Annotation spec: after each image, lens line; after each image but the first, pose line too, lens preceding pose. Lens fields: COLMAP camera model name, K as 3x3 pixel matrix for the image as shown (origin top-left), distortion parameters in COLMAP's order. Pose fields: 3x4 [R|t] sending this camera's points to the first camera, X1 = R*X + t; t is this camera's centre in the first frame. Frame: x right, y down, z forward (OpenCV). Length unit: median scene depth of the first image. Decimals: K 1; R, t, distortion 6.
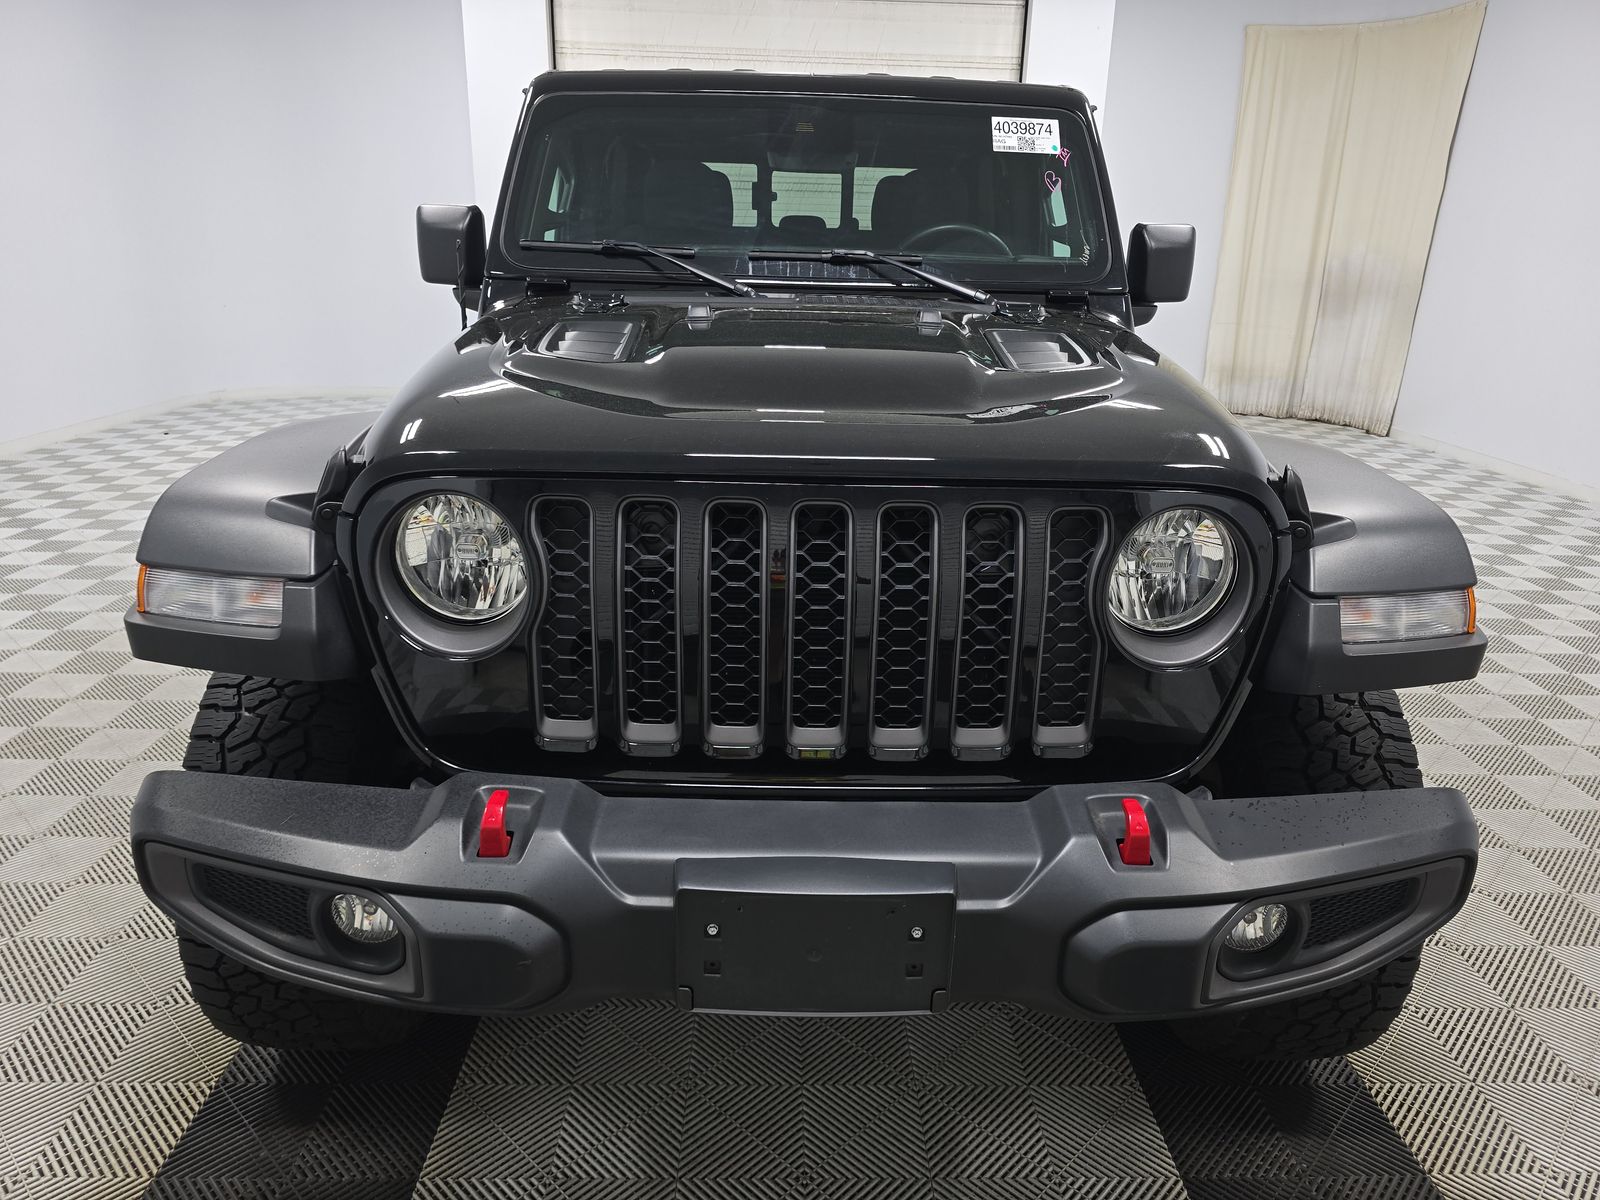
lens RADIAL K [[1136.3, 0, 808.3], [0, 1136.3, 591.6], [0, 0, 1]] dist [0.012321, -0.000324]
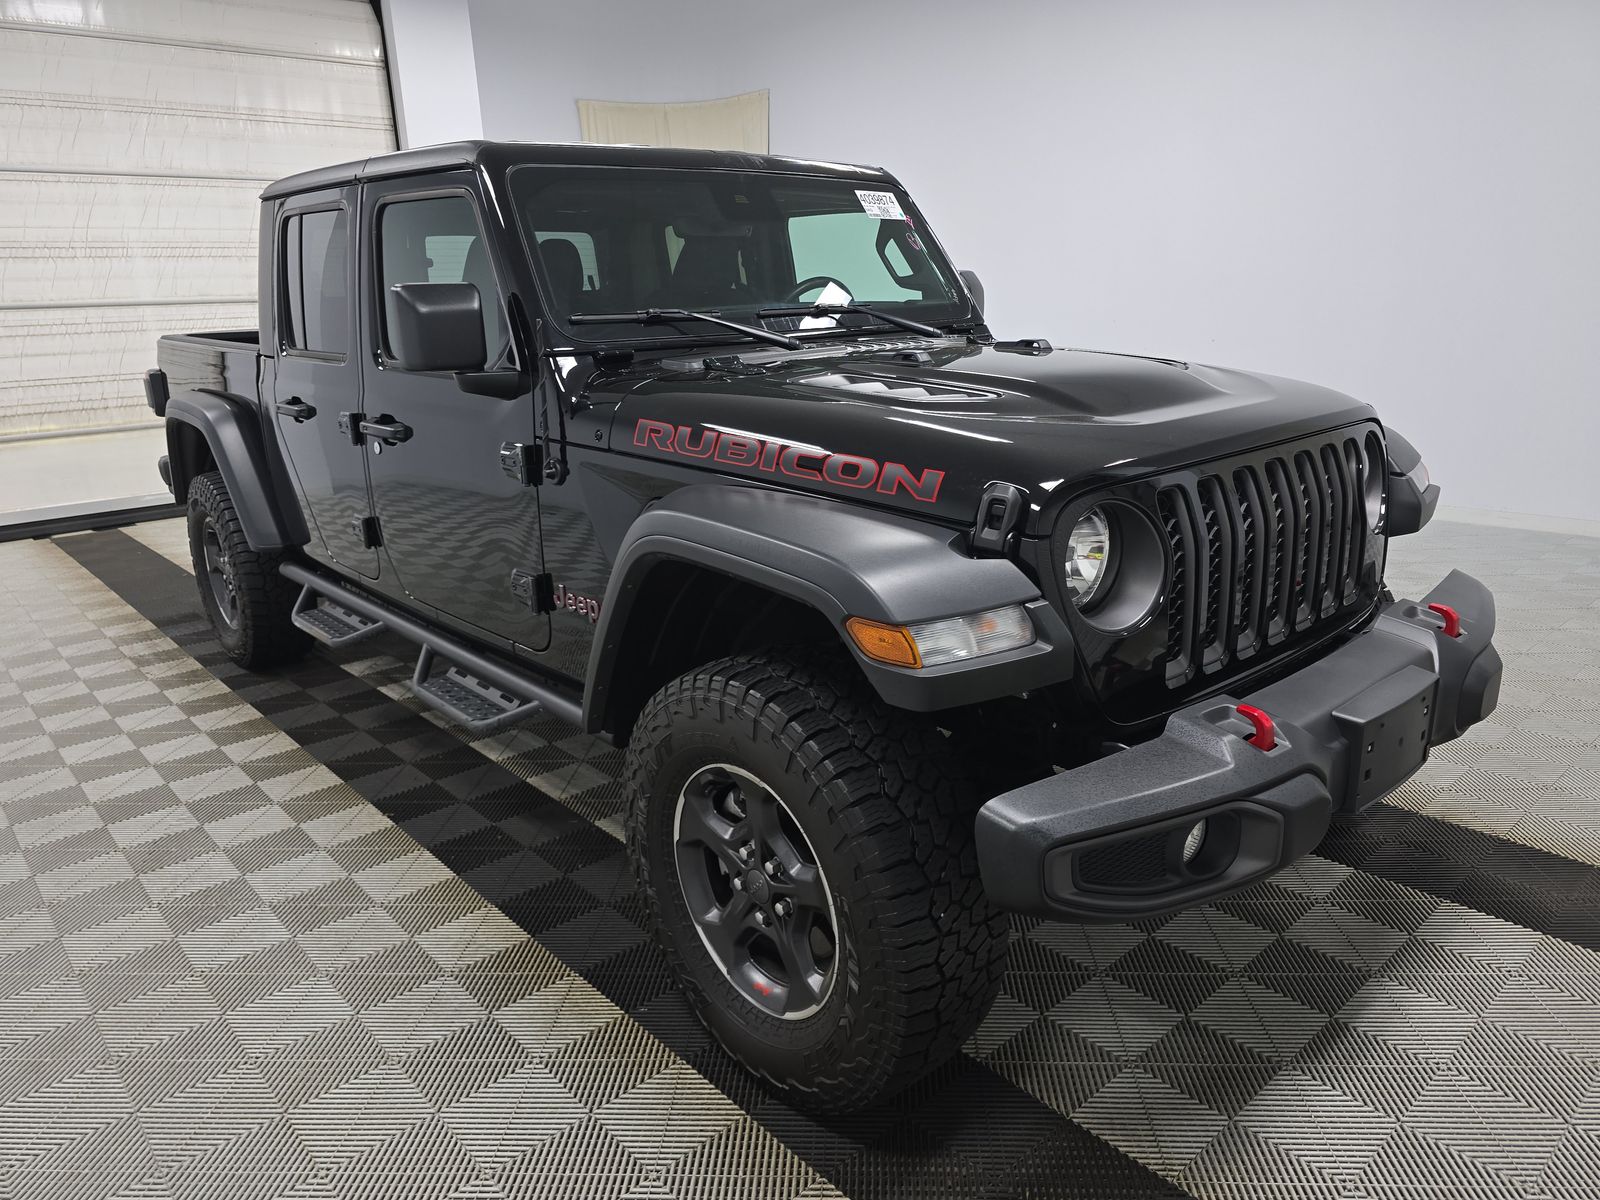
lens RADIAL K [[1136.3, 0, 793.6], [0, 1136.3, 598.9], [0, 0, 1]] dist [0.012321, -0.000324]
pose [[0.753723, -0.221319, 0.618805, -0.259902], [0.243097, 0.968694, 0.050358, -0.024941], [-0.610577, 0.112474, 0.783929, 0.047161]]
